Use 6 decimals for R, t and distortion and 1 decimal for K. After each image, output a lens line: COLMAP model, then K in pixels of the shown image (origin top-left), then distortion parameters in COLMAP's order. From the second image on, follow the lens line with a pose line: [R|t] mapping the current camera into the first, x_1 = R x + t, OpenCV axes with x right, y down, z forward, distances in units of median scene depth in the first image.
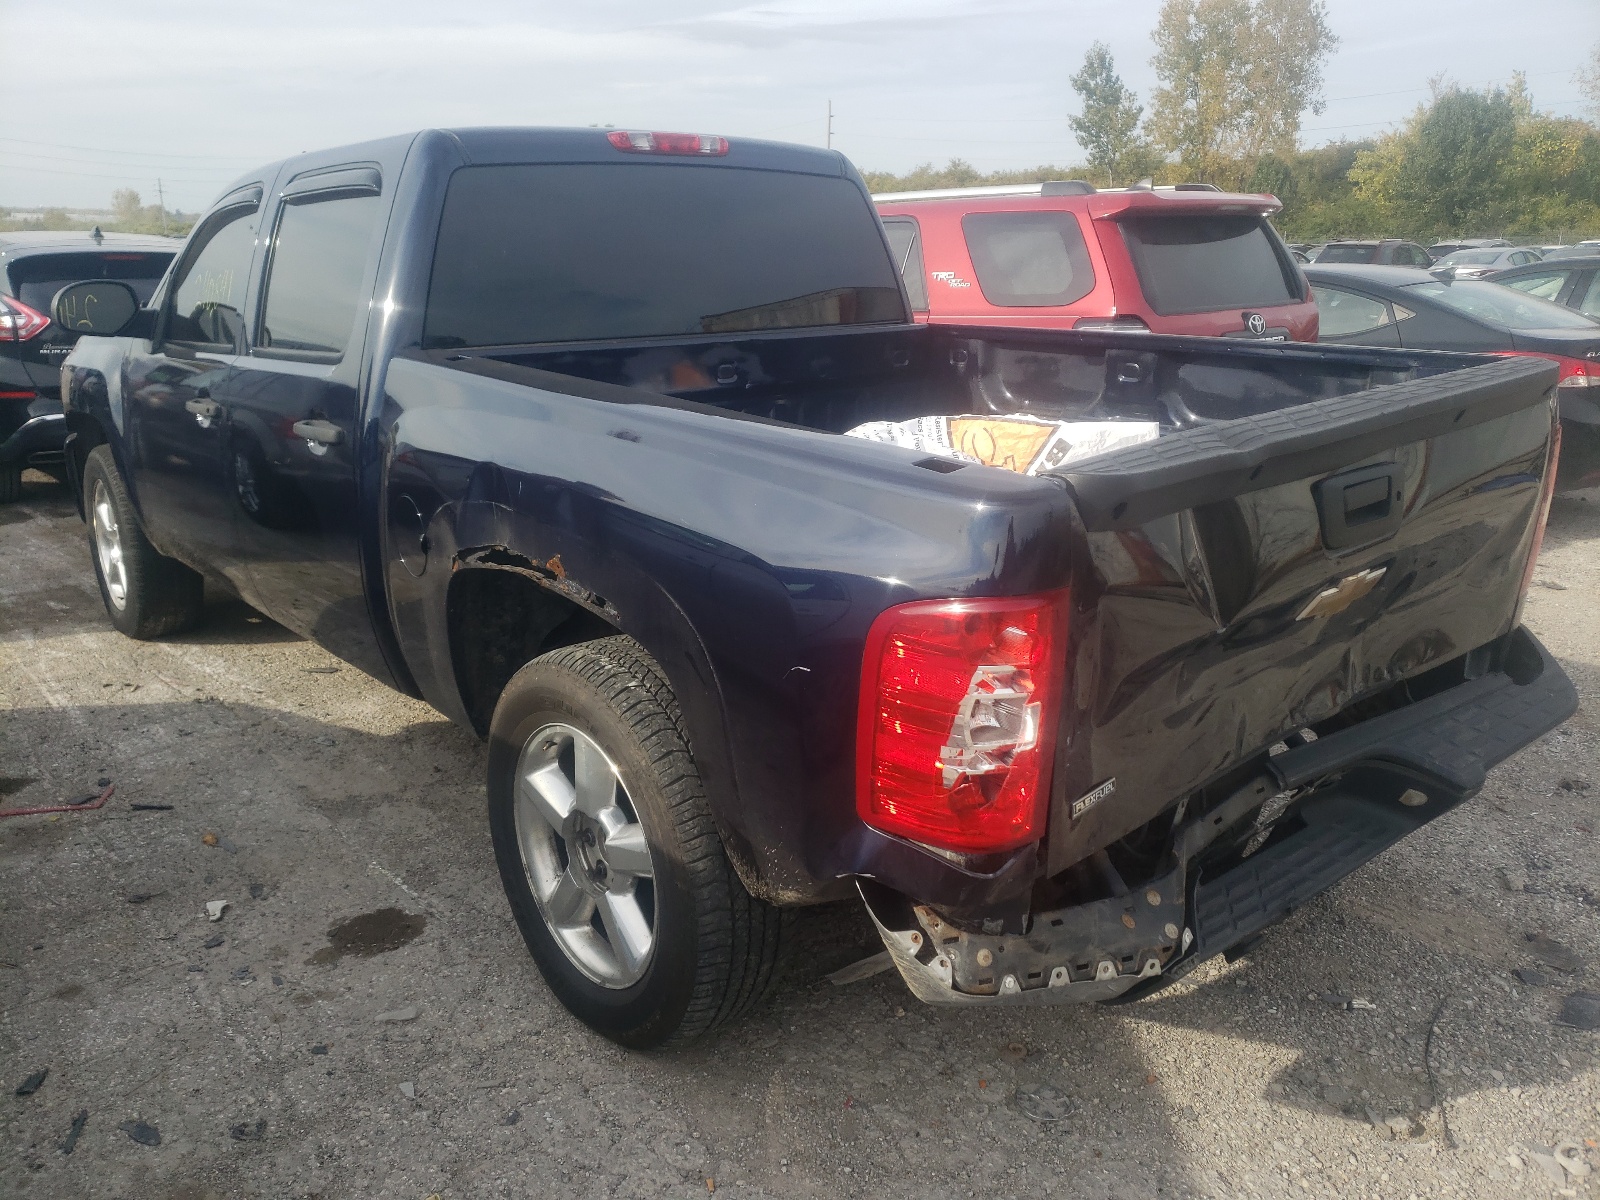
lens RADIAL K [[1456.0, 0, 800.0], [0, 1456.0, 600.0], [0, 0, 1]] dist [-0.046237, -0.008879]
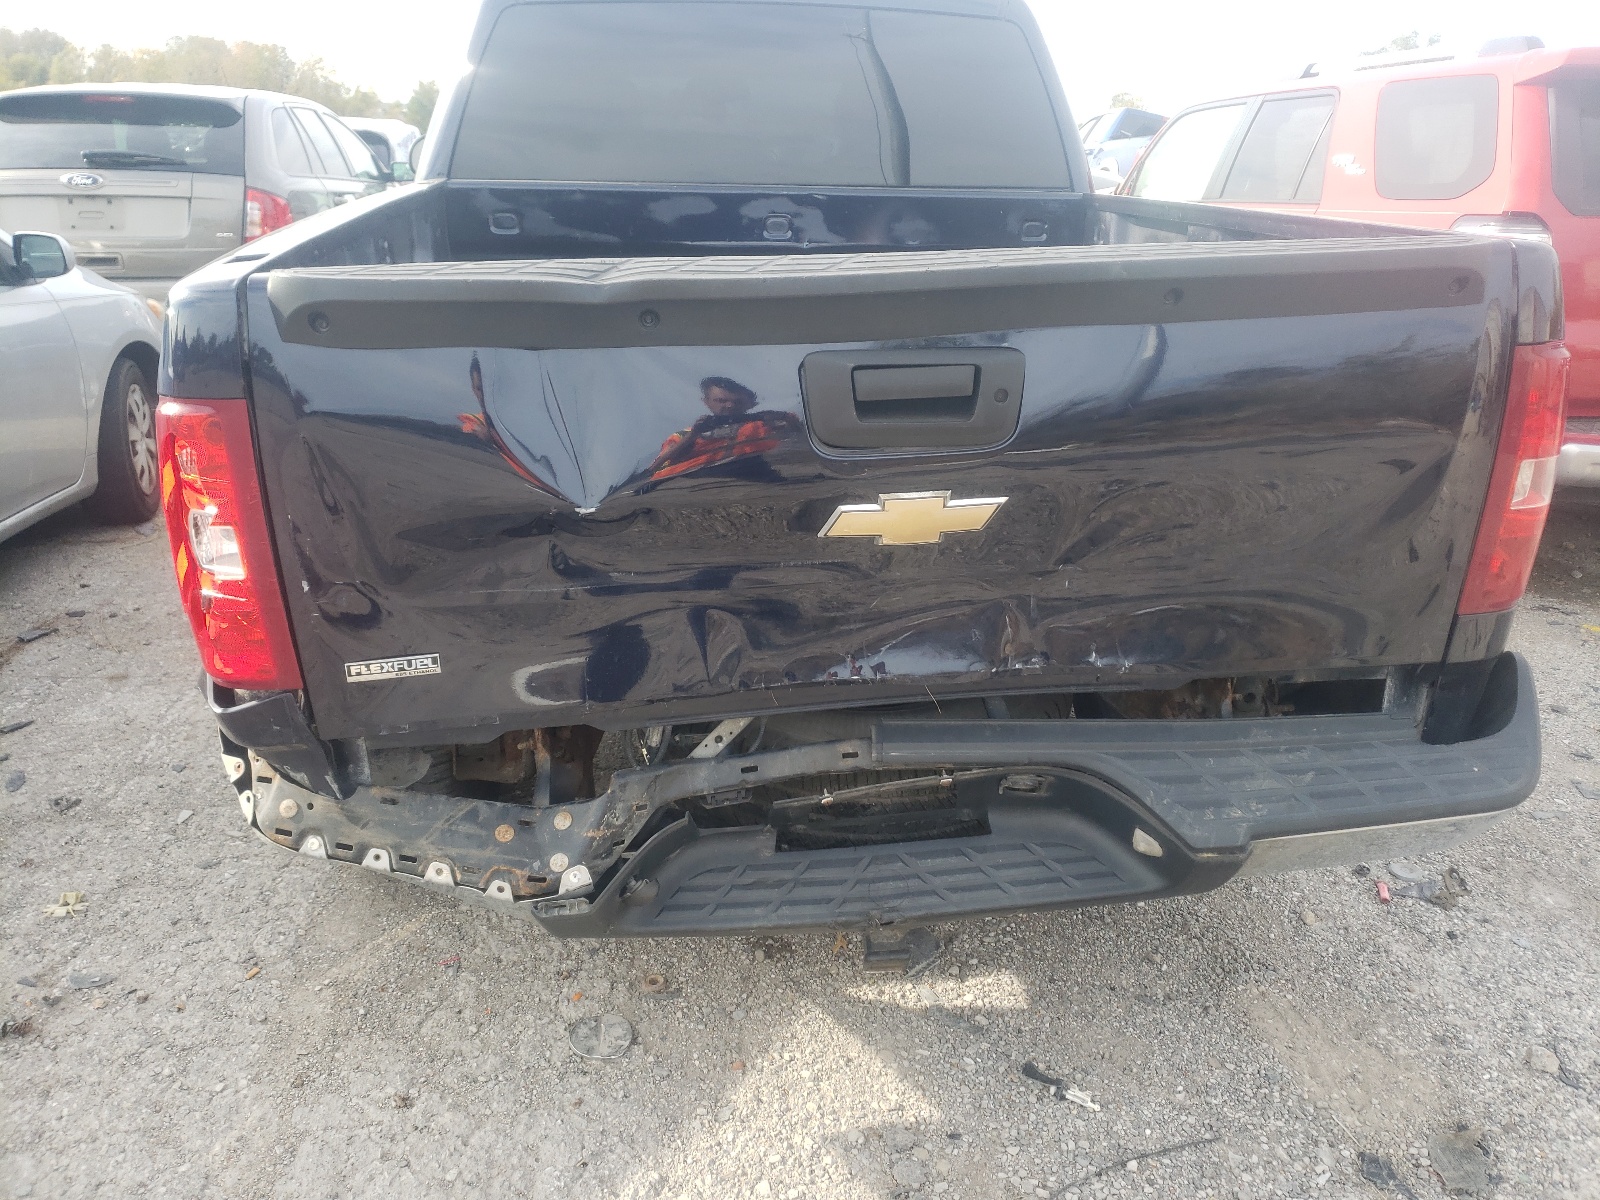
lens RADIAL K [[1456.0, 0, 800.0], [0, 1456.0, 600.0], [0, 0, 1]] dist [-0.046237, -0.008879]
pose [[0.805040, 0.193482, -0.560780, 0.671312], [-0.162366, 0.981084, 0.105409, -0.029084], [0.570568, 0.006193, 0.821227, 0.313453]]
